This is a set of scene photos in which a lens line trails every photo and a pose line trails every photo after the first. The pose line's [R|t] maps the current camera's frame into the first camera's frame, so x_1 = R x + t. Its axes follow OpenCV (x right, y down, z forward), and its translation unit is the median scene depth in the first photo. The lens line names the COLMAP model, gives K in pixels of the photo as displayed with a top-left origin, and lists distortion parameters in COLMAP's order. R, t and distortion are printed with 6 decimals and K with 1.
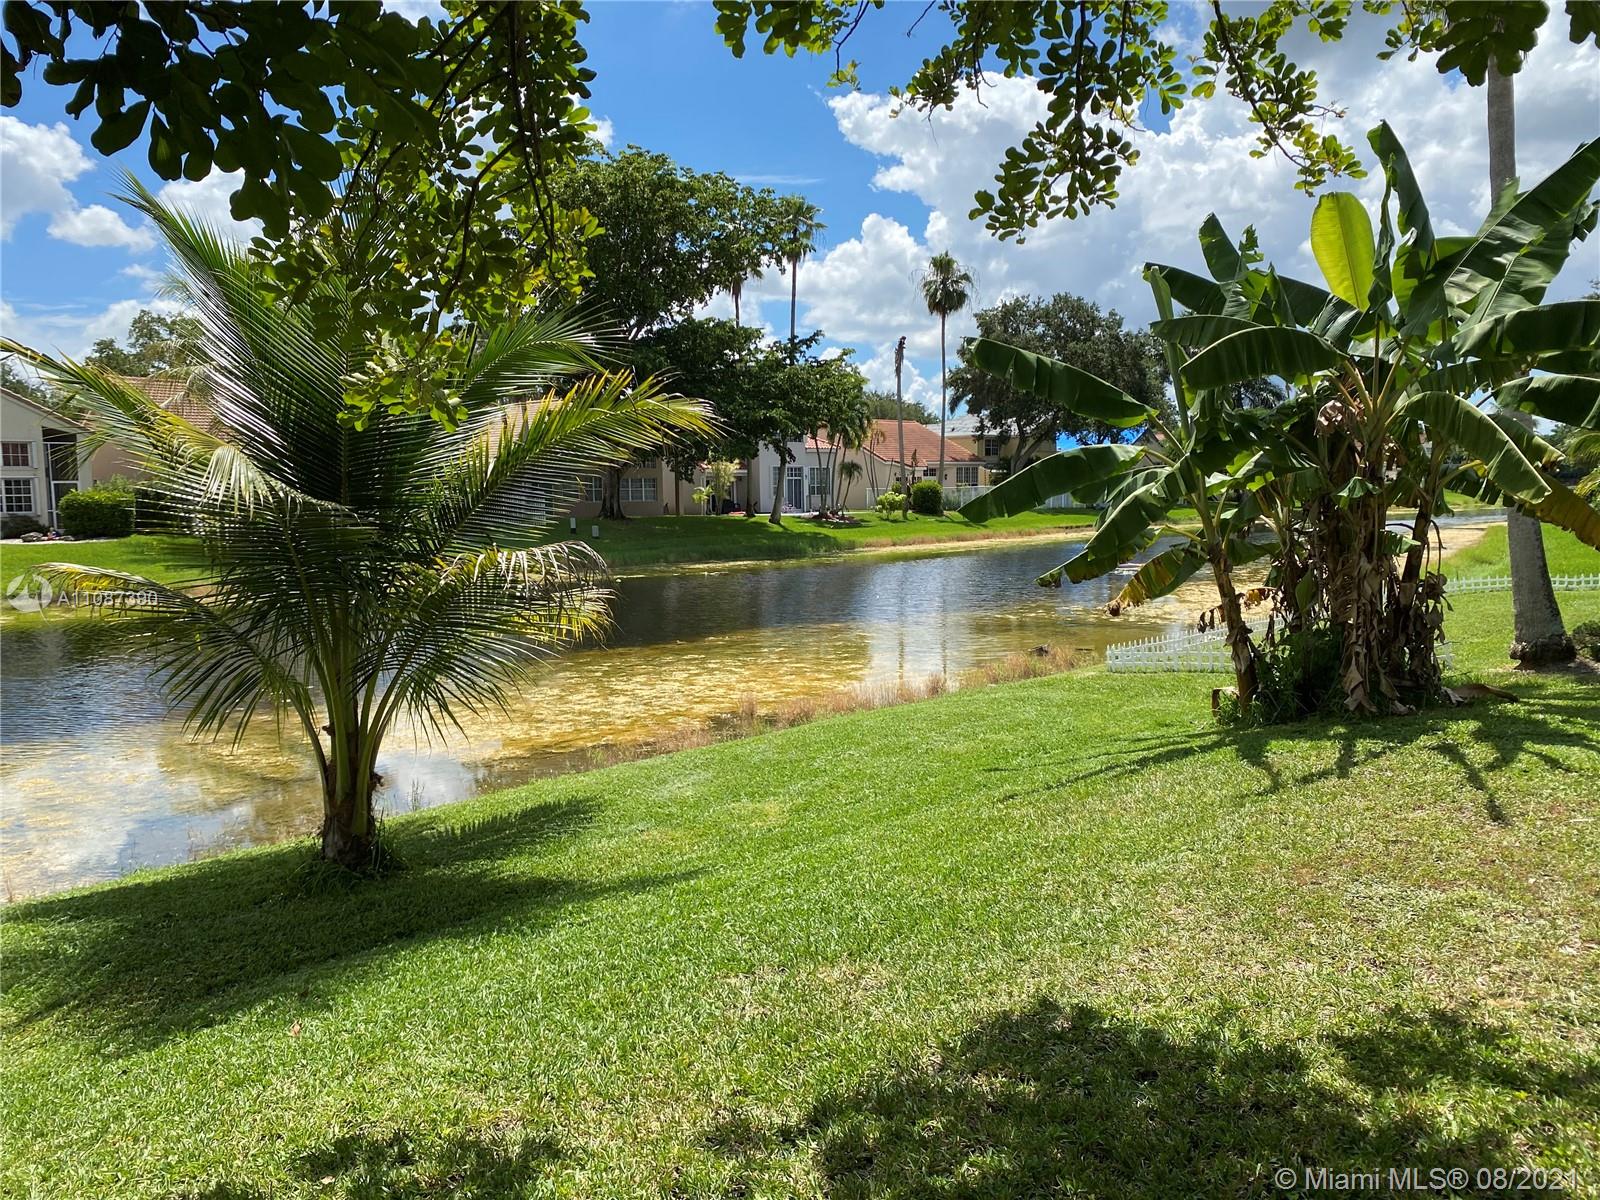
lens RADIAL K [[1230.3, 0, 804.2], [0, 1230.3, 595.6], [0, 0, 1]] dist [0.029445, -0.040732]
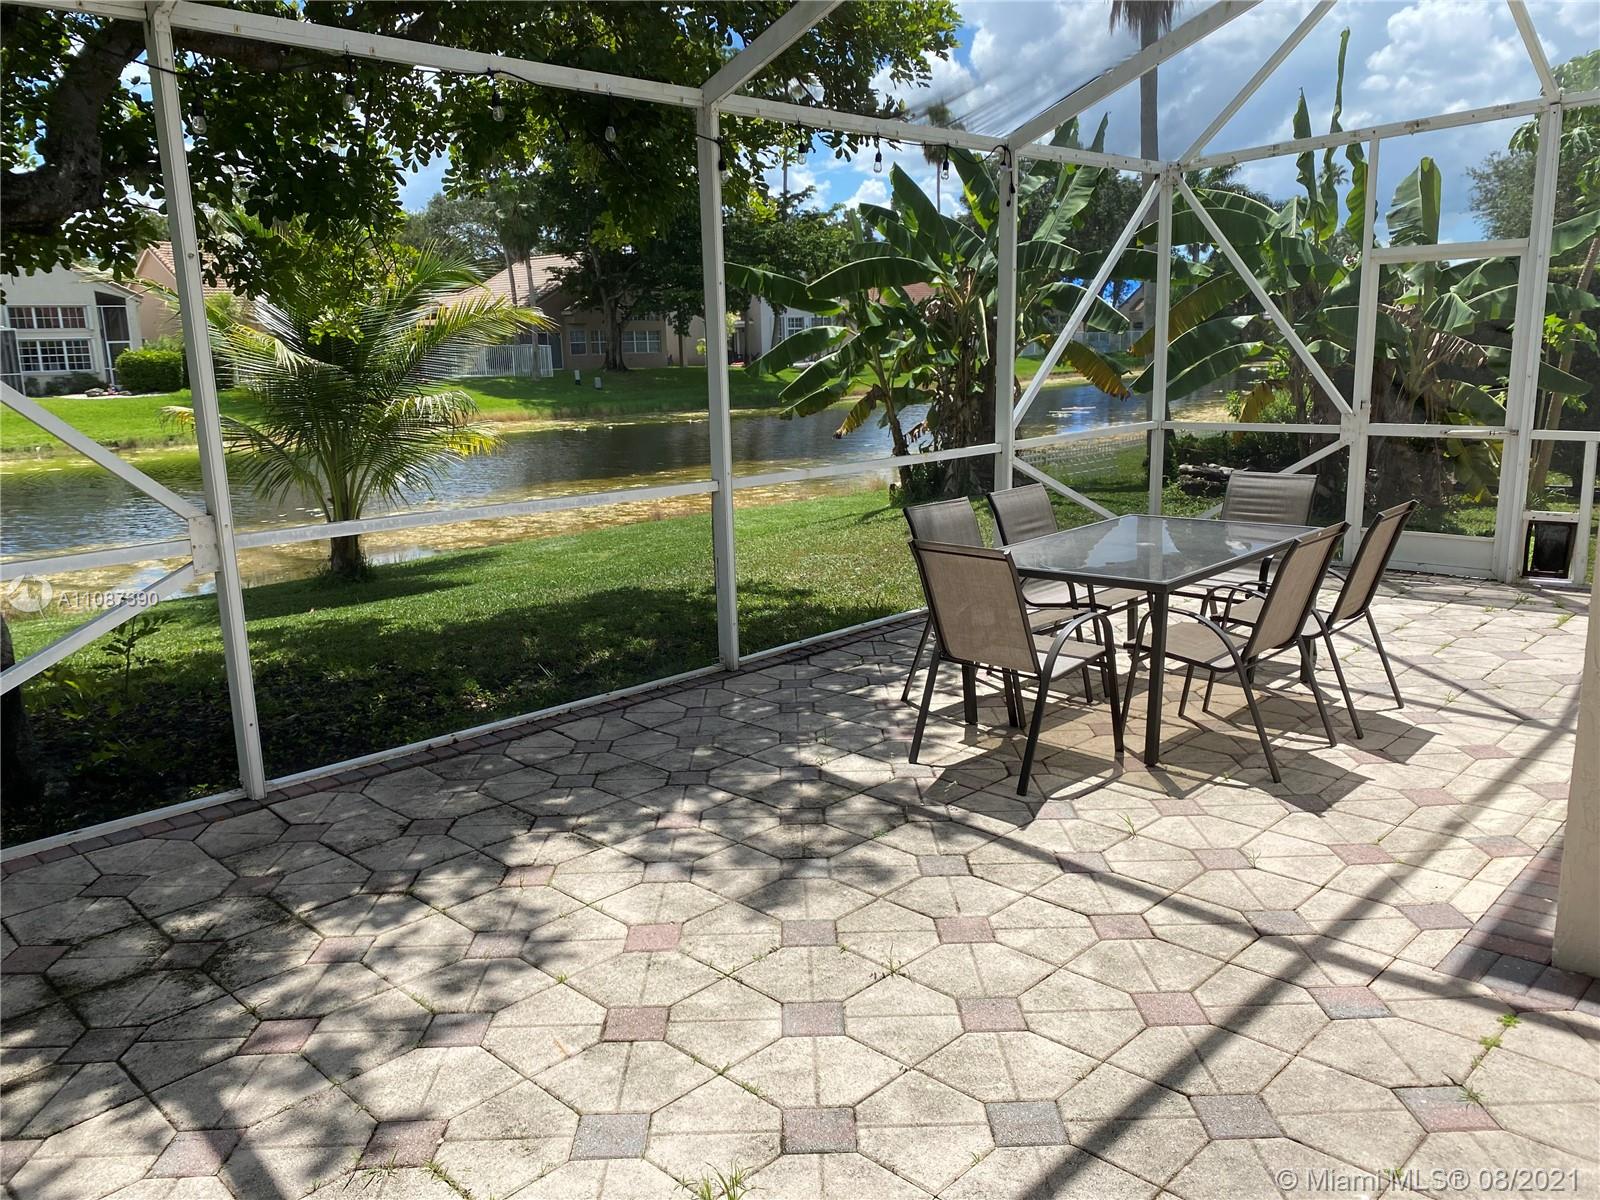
lens RADIAL K [[1230.3, 0, 797.4], [0, 1230.3, 607.1], [0, 0, 1]] dist [0.029445, -0.040732]
pose [[0.999347, -0.003559, -0.035968, 0.052197], [0.008188, 0.991563, 0.129370, 0.005632], [0.035204, -0.129580, 0.990944, -0.112952]]
